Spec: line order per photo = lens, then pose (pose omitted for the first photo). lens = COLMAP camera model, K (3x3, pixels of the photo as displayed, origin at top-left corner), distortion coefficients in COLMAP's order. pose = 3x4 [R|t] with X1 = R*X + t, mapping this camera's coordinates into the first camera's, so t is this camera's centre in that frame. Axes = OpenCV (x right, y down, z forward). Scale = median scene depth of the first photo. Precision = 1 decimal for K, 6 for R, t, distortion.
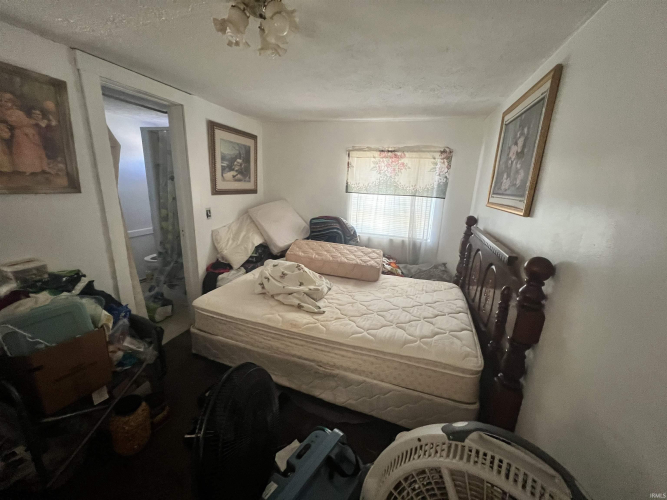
lens RADIAL K [[268.2, 0, 333.5], [0, 268.2, 250.0], [0, 0, 1]] dist [0.000105, -0.000116]
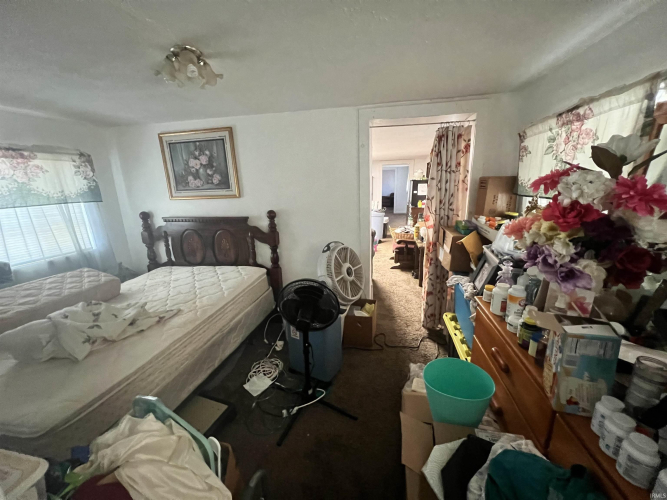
lens RADIAL K [[268.2, 0, 333.5], [0, 268.2, 250.0], [0, 0, 1]] dist [0.000105, -0.000116]
pose [[-0.122674, -0.286141, 0.950302, -0.728553], [0.270731, 0.911570, 0.309427, -0.102379], [-0.954807, 0.295235, -0.034358, 0.255748]]
